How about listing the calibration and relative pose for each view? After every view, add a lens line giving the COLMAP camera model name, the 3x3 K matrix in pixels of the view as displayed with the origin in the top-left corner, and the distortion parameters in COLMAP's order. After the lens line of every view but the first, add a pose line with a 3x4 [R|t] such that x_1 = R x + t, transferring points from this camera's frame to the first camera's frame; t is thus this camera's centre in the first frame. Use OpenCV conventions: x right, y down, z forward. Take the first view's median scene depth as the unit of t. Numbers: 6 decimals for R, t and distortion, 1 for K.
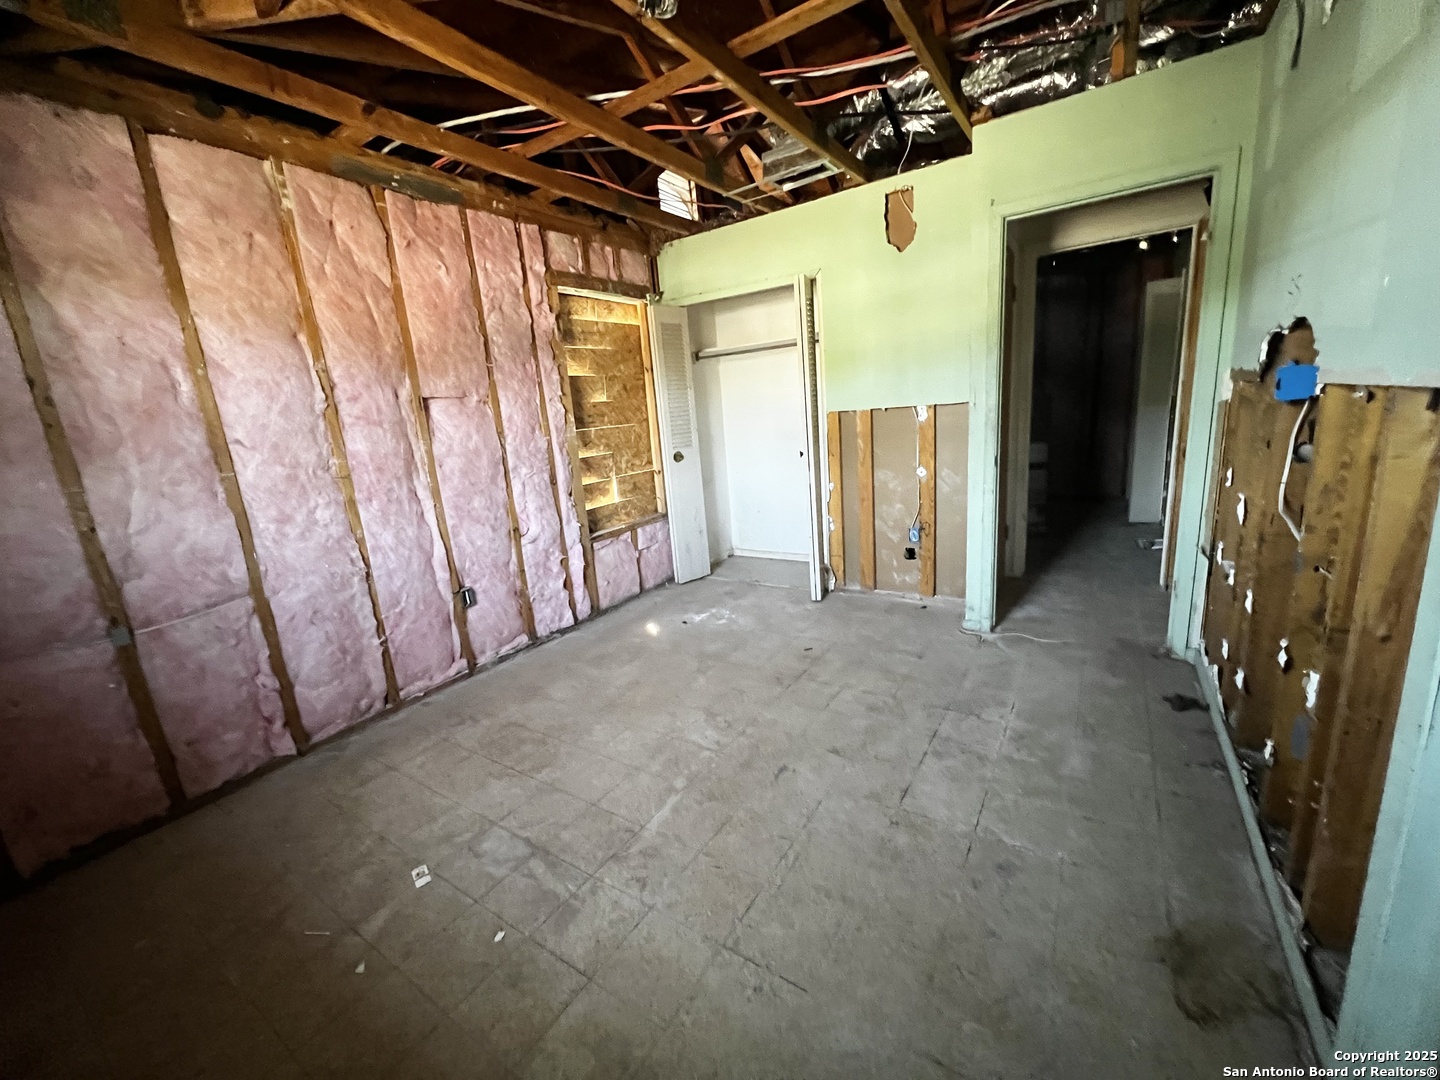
lens RADIAL K [[573.1, 0, 719.0], [0, 573.1, 542.7], [0, 0, 1]] dist [-0.003866, 0.000438]
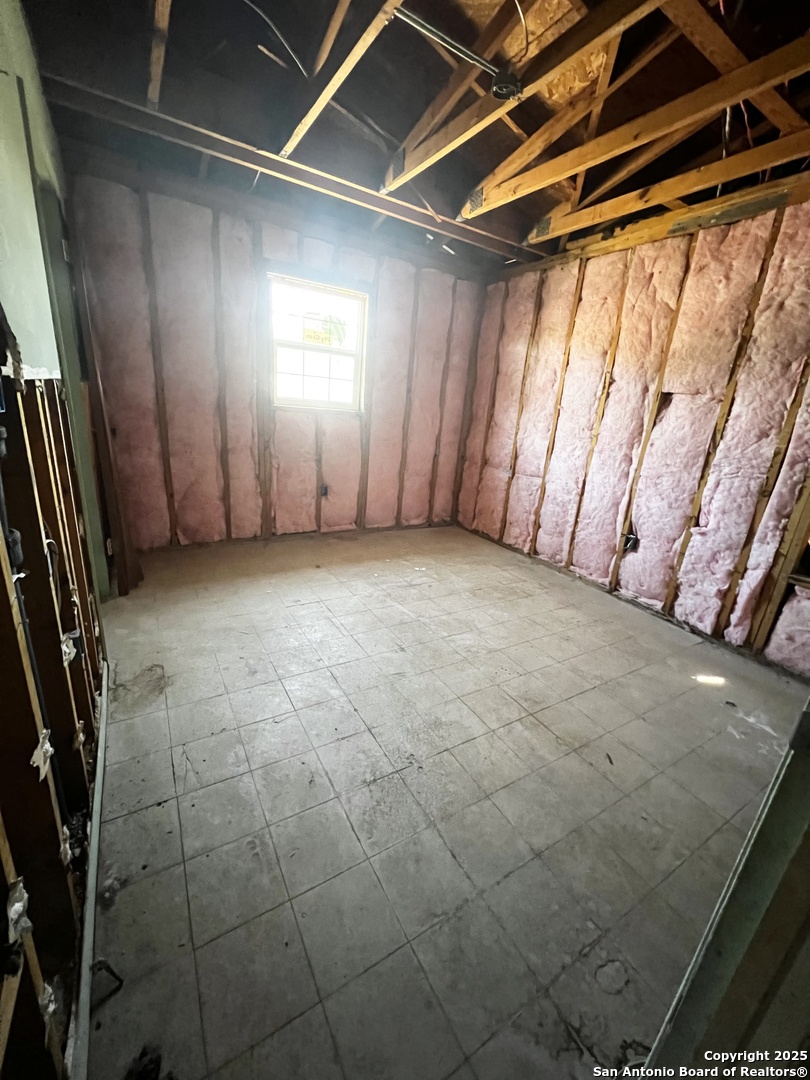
lens RADIAL K [[438.5, 0, 411.4], [0, 438.5, 544.1], [0, 0, 1]] dist [-0.002243, -0.000361]
pose [[-0.433985, 0.320152, -0.842117, 0.702734], [-0.253308, 0.853660, 0.455082, -0.258500], [0.864576, 0.410813, -0.289378, 0.900297]]
